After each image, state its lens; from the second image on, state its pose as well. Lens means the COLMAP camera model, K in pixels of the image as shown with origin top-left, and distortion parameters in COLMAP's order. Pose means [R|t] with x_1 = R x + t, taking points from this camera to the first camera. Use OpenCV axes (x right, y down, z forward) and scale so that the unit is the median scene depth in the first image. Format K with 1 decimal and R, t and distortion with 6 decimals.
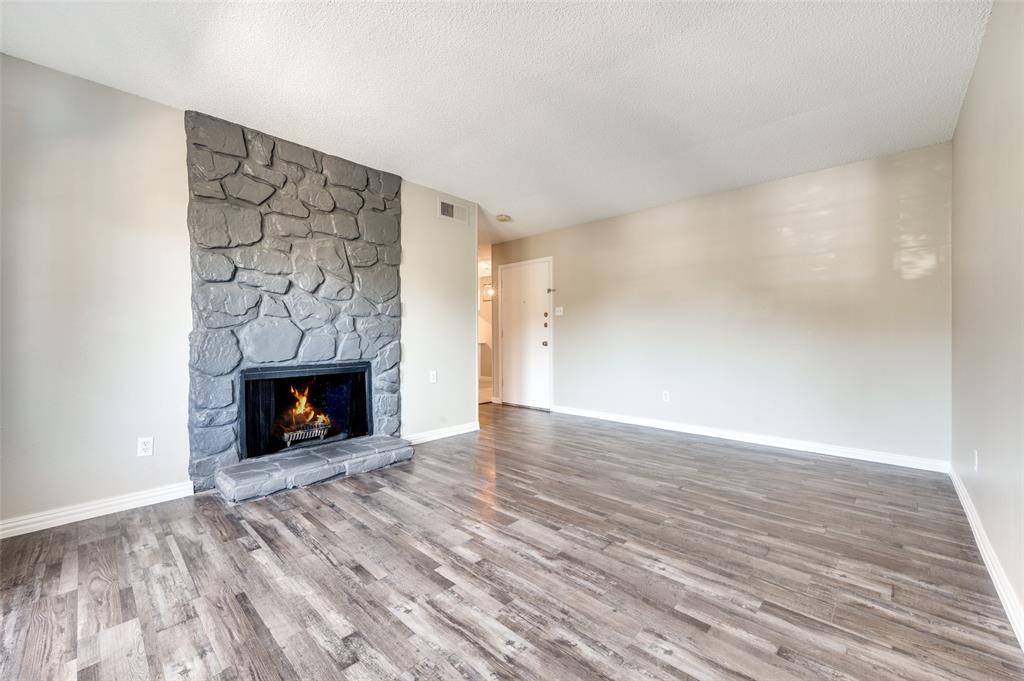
lens RADIAL K [[414.4, 0, 513.5], [0, 414.4, 342.1], [0, 0, 1]] dist [0.002777, 0.000450]
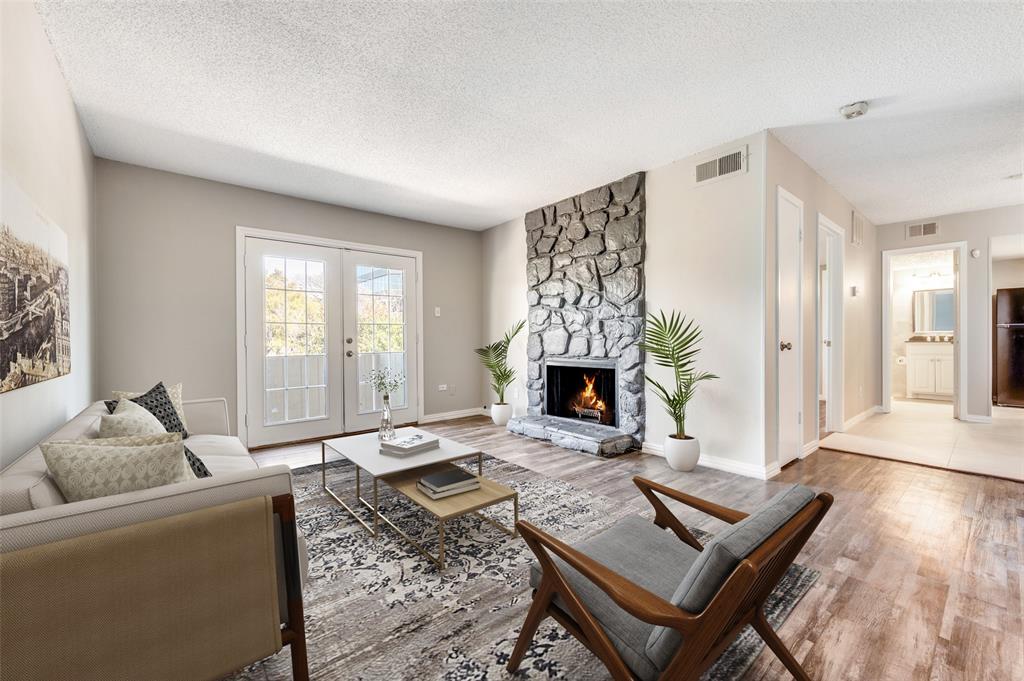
lens RADIAL K [[414.4, 0, 513.8], [0, 414.4, 339.9], [0, 0, 1]] dist [0.002777, 0.000450]
pose [[-0.113681, 0.002396, -0.993514, 0.827381], [-0.005442, 0.999981, 0.003034, -0.008708], [0.993502, 0.005751, -0.113666, 0.929968]]
